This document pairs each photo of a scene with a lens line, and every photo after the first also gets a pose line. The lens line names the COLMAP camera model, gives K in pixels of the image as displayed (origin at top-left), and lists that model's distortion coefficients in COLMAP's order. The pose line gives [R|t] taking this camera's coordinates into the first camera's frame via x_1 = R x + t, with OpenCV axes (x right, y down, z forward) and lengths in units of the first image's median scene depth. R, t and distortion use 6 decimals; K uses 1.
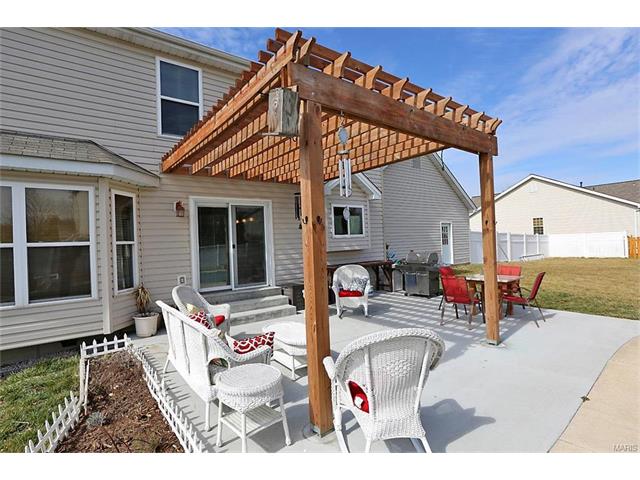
lens RADIAL K [[324.4, 0, 320.0], [0, 324.4, 240.0], [0, 0, 1]] dist [-0.014623, 0.000867]
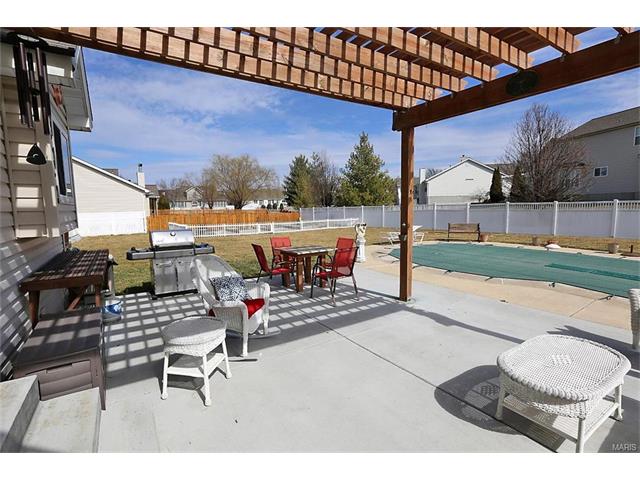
lens RADIAL K [[298.1, 0, 320.0], [0, 298.1, 240.0], [0, 0, 1]] dist [-0.029719, -0.000068]
pose [[0.066508, -0.068002, 0.995466, -0.331595], [0.005069, 0.997685, 0.067814, 0.022952], [-0.997773, 0.000536, 0.066699, 0.787214]]
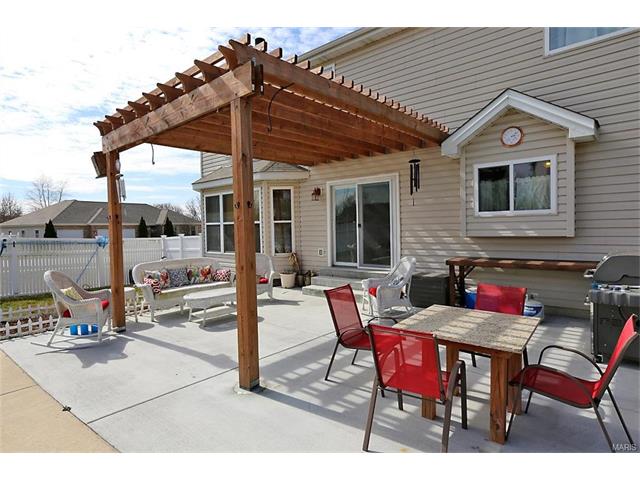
lens RADIAL K [[376.2, 0, 320.0], [0, 376.2, 240.0], [0, 0, 1]] dist [-0.002661, 0.000149]
pose [[0.219821, 0.069777, -0.973042, 0.860662], [0.021078, 0.996866, 0.076248, -0.028282], [0.975313, -0.037271, 0.217661, 0.624477]]
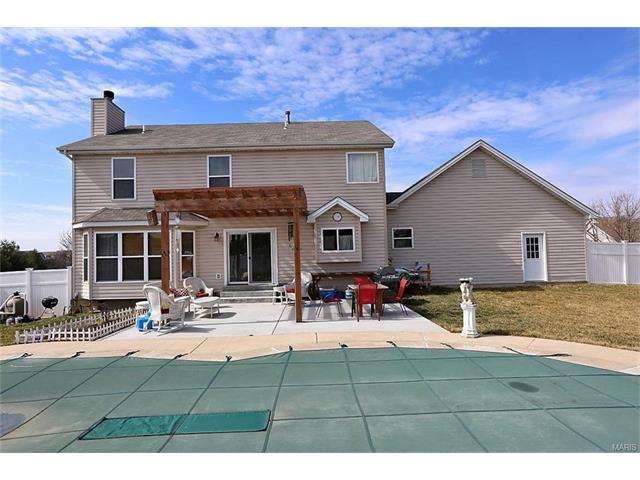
lens RADIAL K [[376.2, 0, 320.0], [0, 376.2, 240.0], [0, 0, 1]] dist [-0.002661, 0.000149]
pose [[0.824266, -0.006564, -0.566165, 1.109567], [-0.001697, 0.999900, -0.014063, -0.045319], [0.566200, 0.012552, 0.824172, -0.368502]]
